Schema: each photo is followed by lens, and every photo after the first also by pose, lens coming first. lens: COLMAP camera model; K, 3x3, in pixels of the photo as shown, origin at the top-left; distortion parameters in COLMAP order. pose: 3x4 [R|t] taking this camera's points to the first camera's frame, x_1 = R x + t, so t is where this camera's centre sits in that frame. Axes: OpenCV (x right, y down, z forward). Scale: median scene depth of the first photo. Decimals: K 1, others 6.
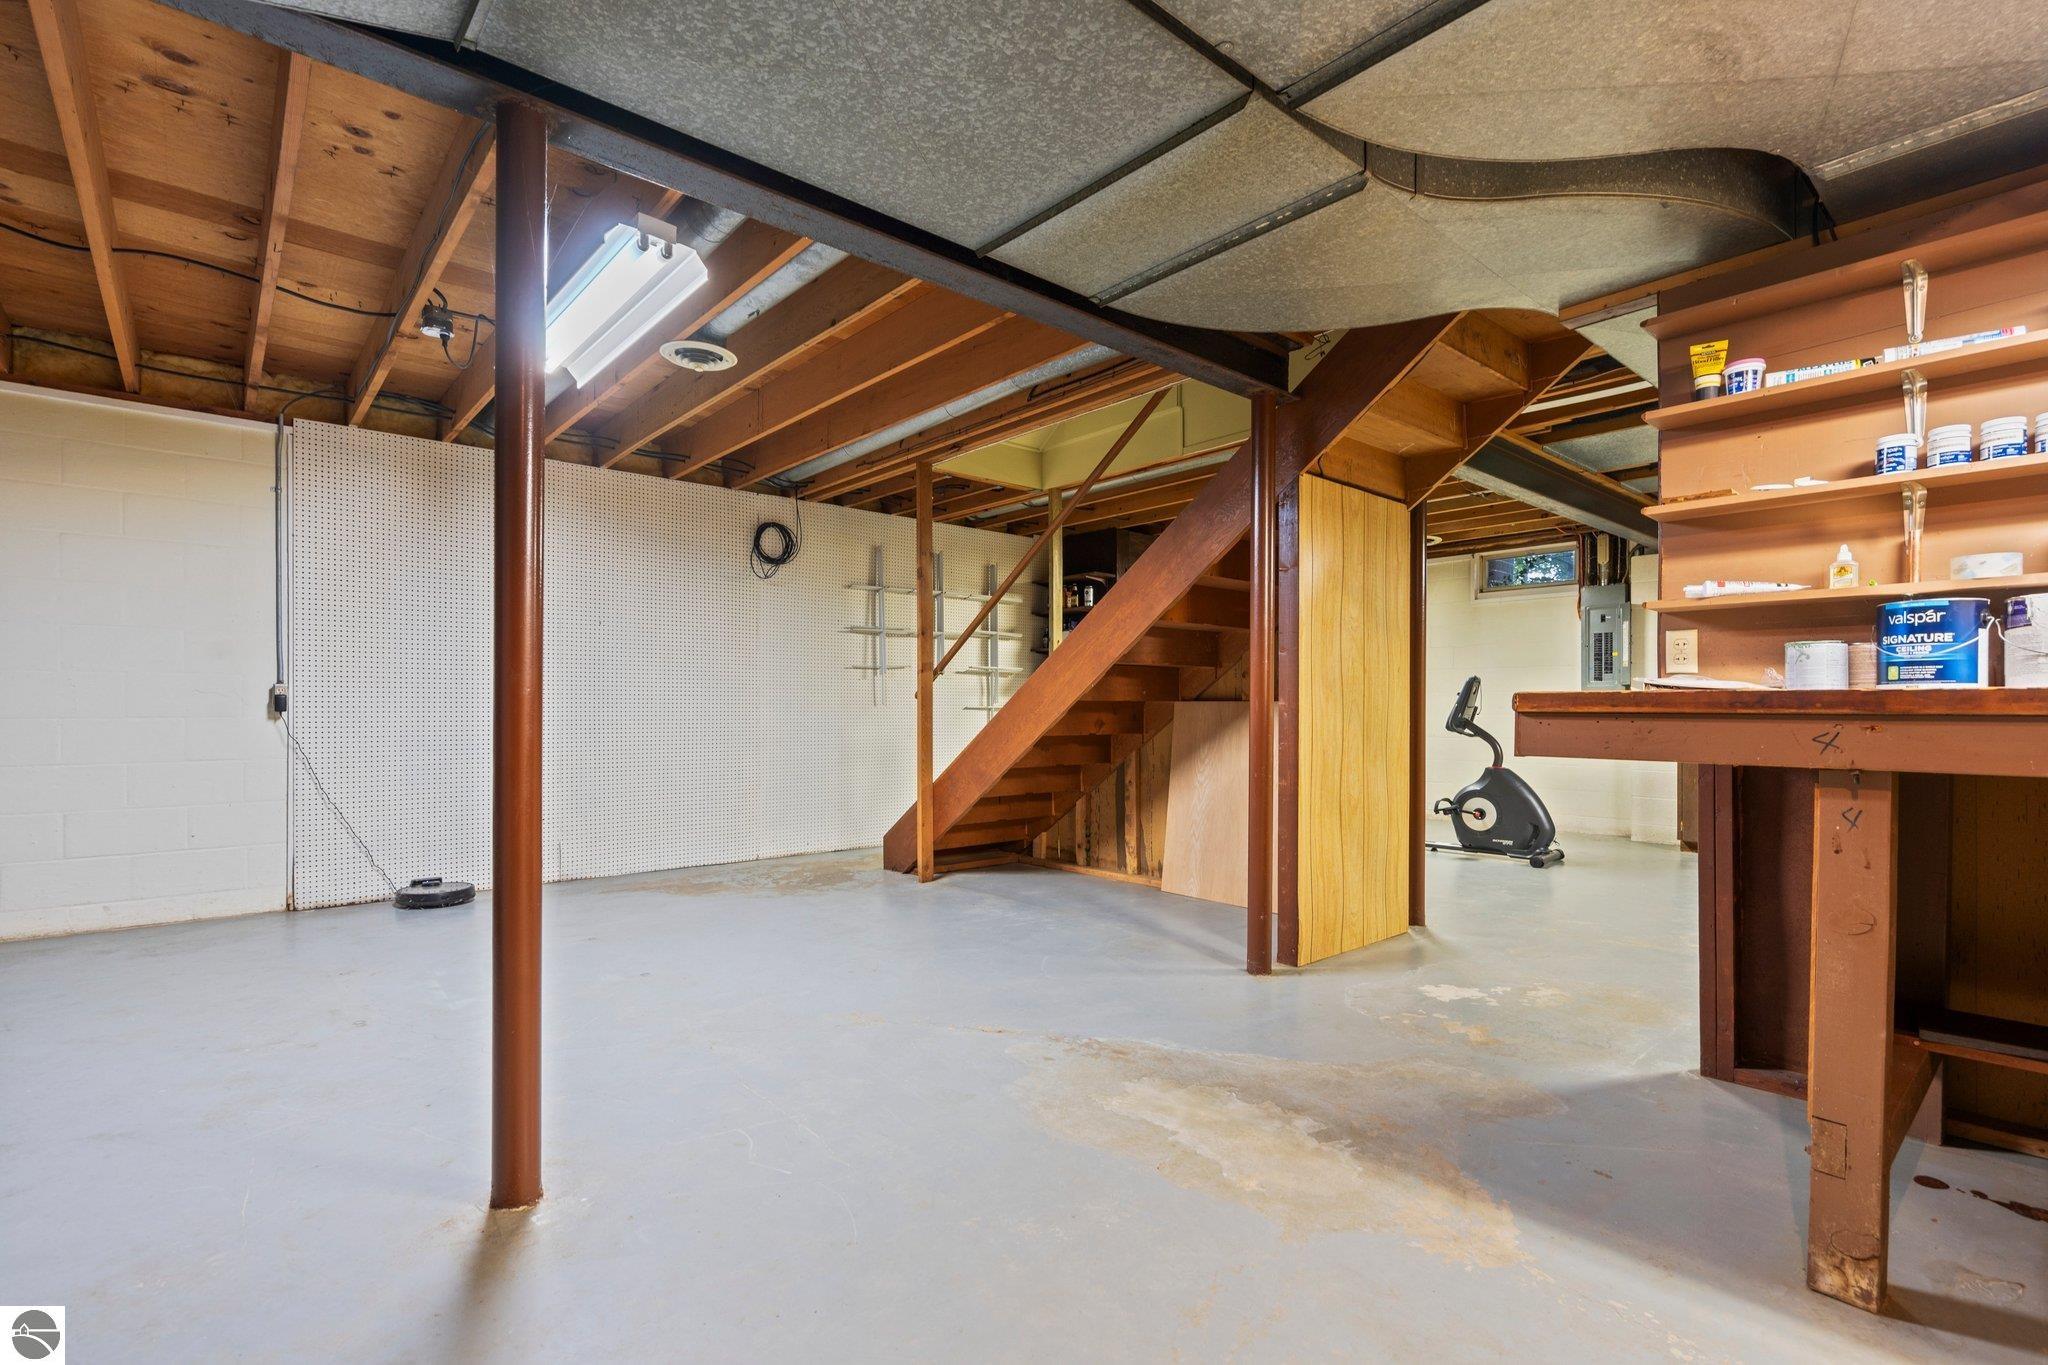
lens RADIAL K [[931.6, 0, 1010.8], [0, 931.6, 697.1], [0, 0, 1]] dist [-0.001802, 0.001369]
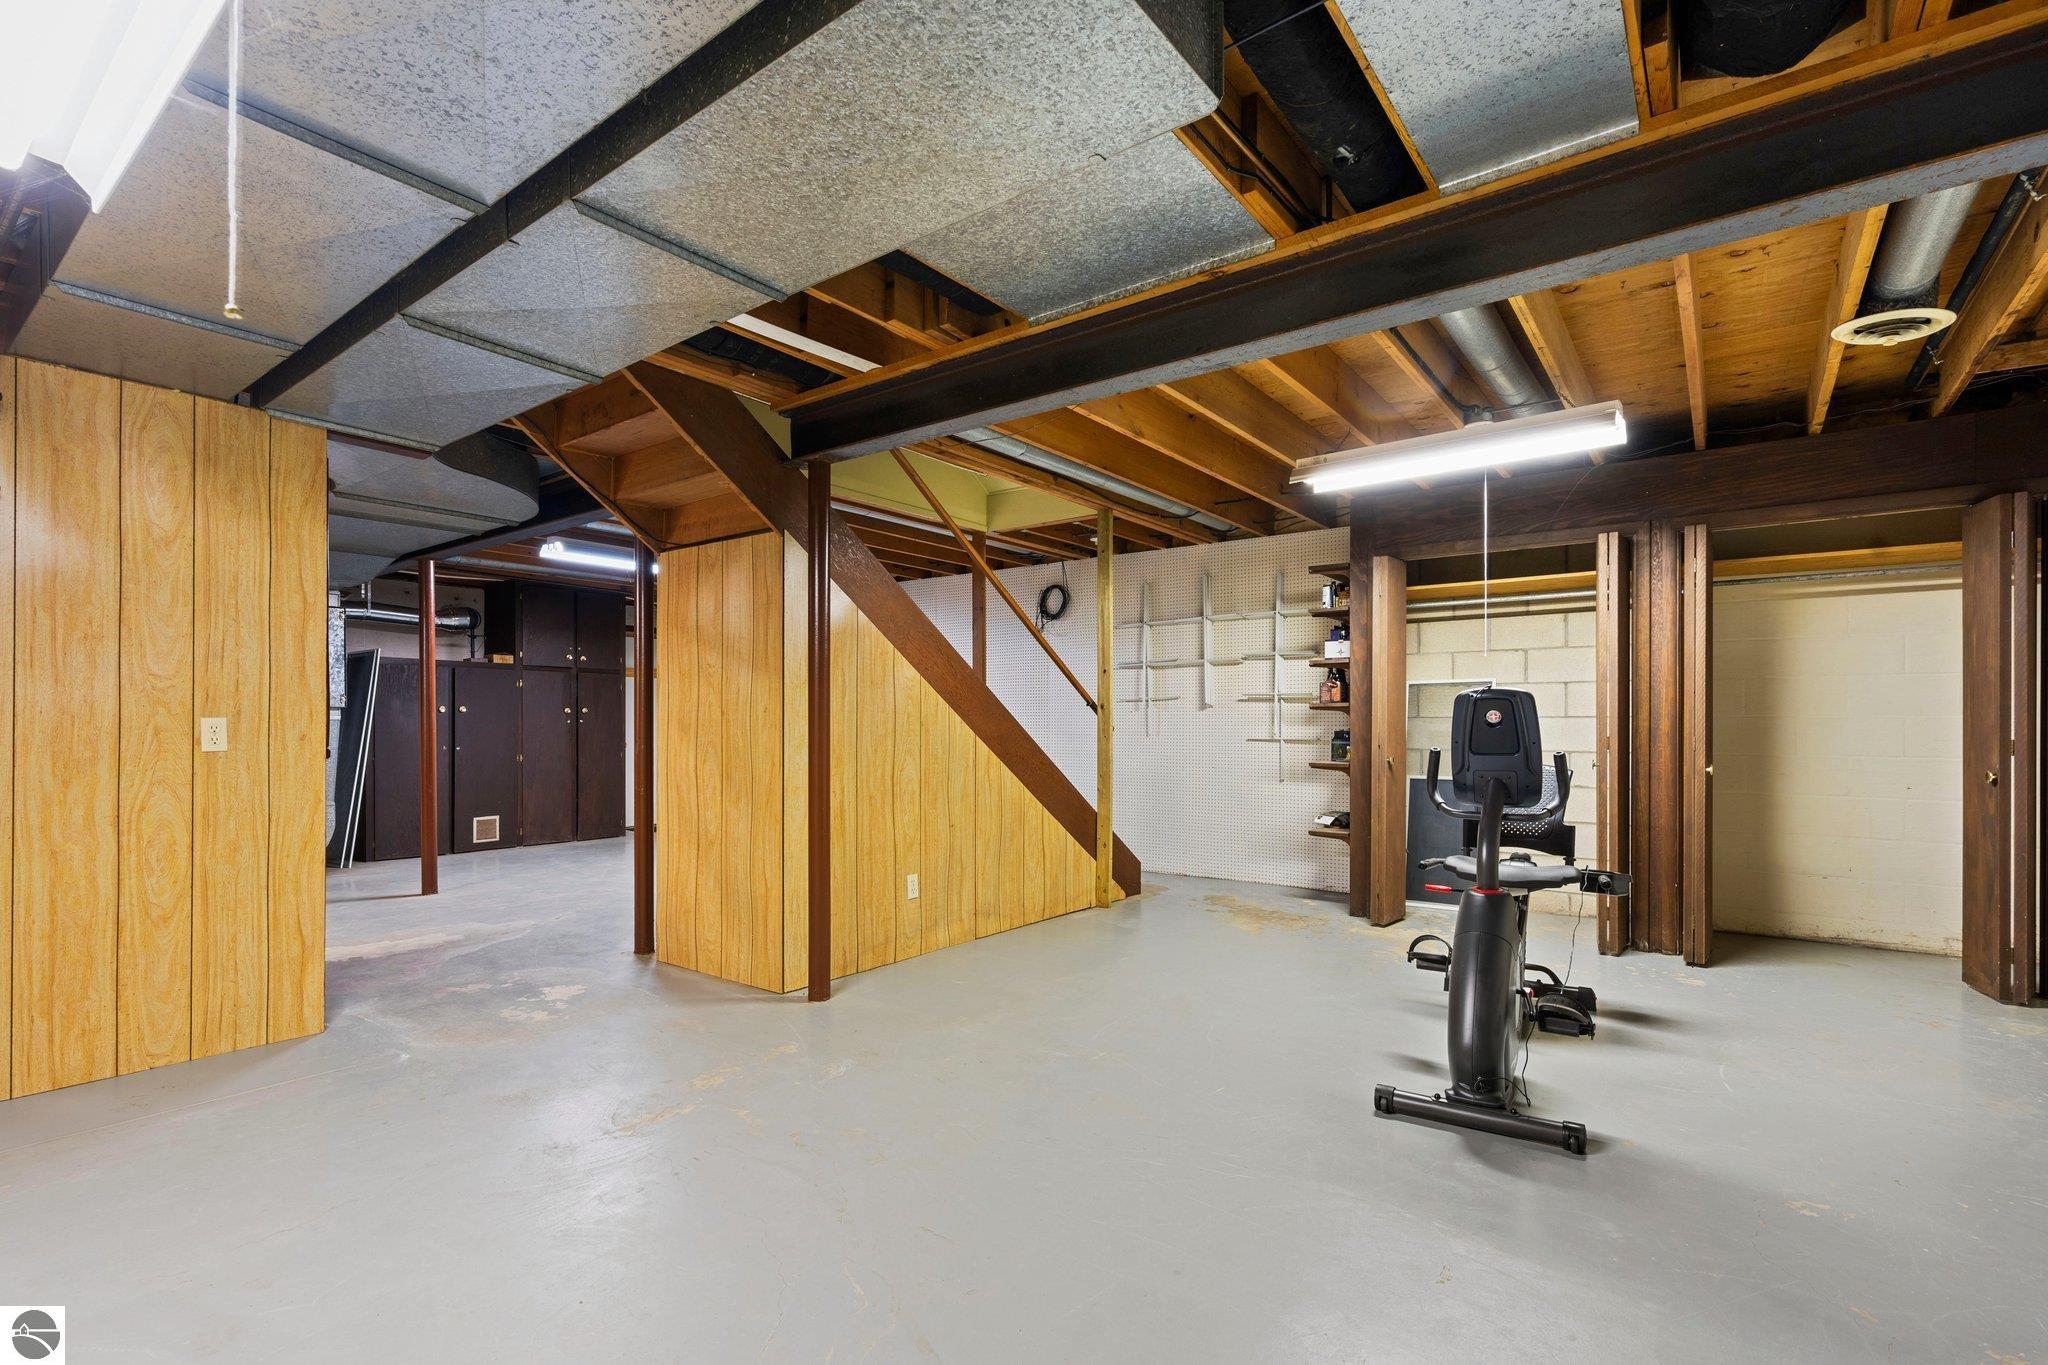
lens RADIAL K [[946.2, 0, 1022.2], [0, 946.2, 720.8], [0, 0, 1]] dist [0.000494, 0.000367]
pose [[0.215992, -0.004219, -0.976386, 1.500536], [0.011135, 0.999936, -0.001857, -0.014177], [0.976332, -0.010470, 0.216025, 1.114433]]
